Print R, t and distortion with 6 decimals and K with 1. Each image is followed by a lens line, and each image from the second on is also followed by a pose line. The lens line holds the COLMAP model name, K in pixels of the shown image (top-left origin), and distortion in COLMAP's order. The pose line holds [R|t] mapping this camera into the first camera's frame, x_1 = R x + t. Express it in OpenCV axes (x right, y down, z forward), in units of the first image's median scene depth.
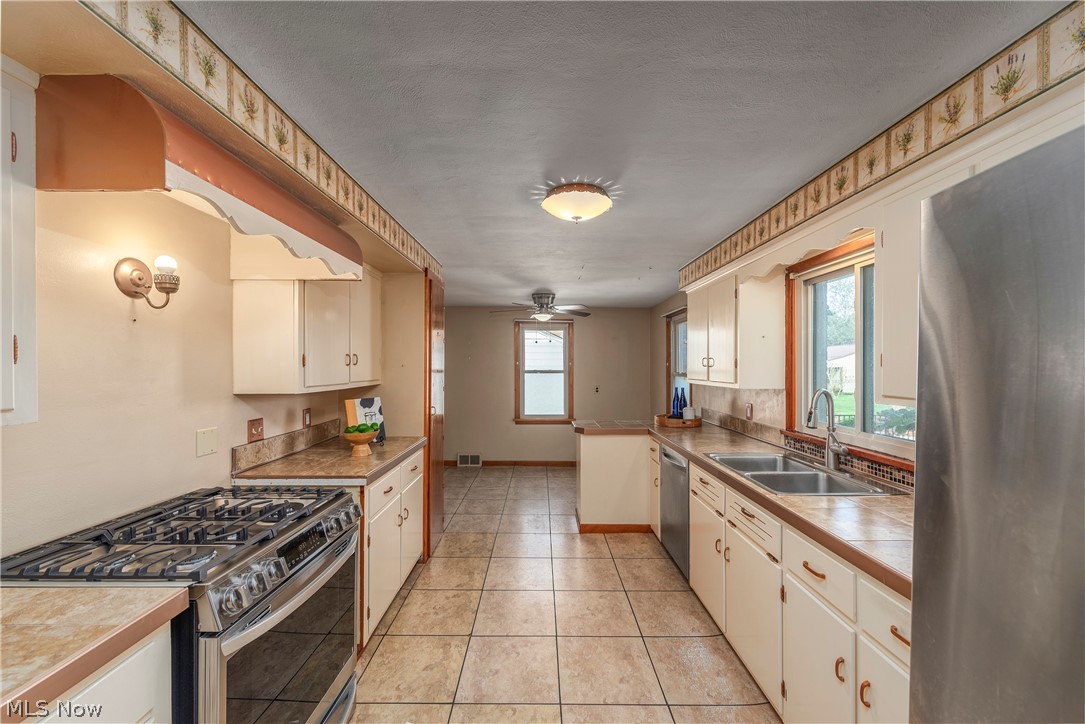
lens RADIAL K [[429.3, 0, 544.7], [0, 429.3, 367.9], [0, 0, 1]] dist [0.002093, -0.002280]
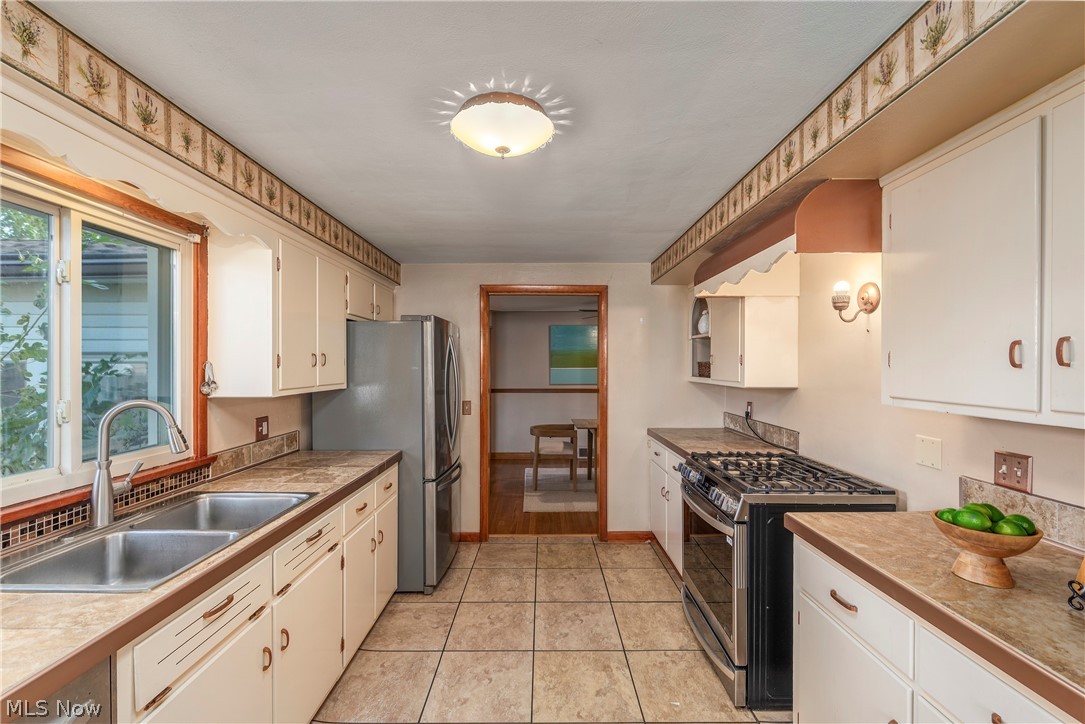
lens RADIAL K [[455.8, 0, 540.2], [0, 455.8, 366.0], [0, 0, 1]] dist [0.000069, -0.000220]
pose [[-0.999786, -0.002533, 0.020511, 0.000983], [-0.002356, 0.999960, 0.008627, -0.009096], [-0.020532, 0.008577, -0.999752, 1.292624]]
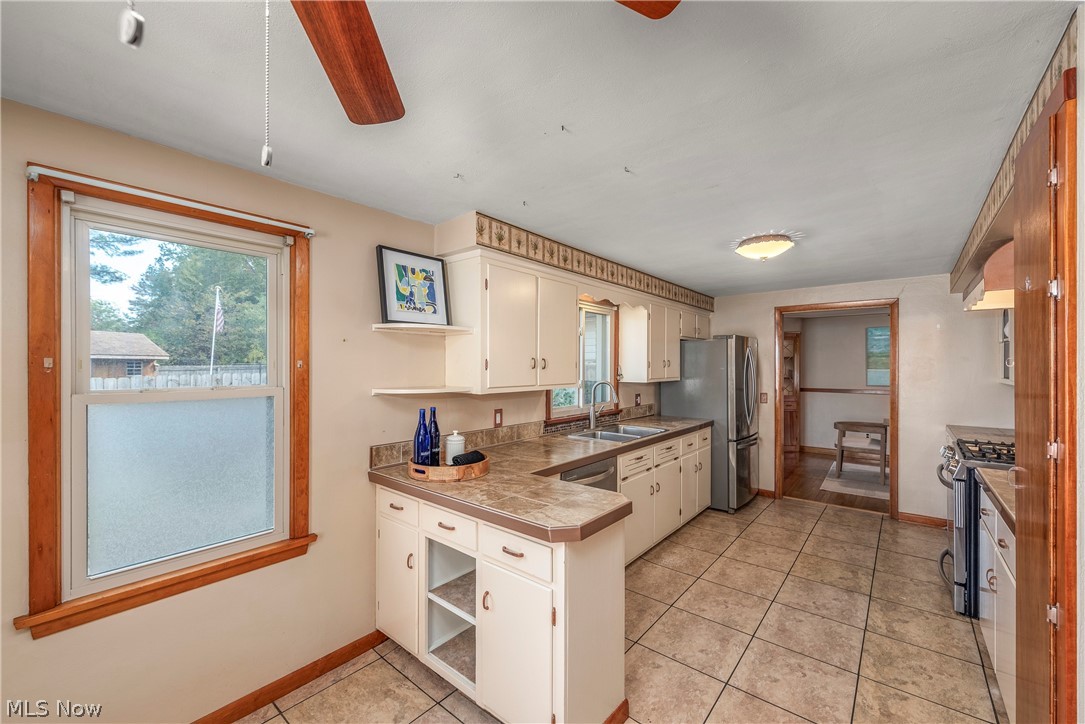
lens RADIAL K [[428.1, 0, 542.5], [0, 428.1, 362.0], [0, 0, 1]] dist [0.001153, -0.000106]
pose [[-0.759322, 0.000785, 0.650715, -0.205492], [-0.000113, 0.999999, -0.001339, -0.016569], [-0.650715, -0.001090, -0.759321, 1.854517]]
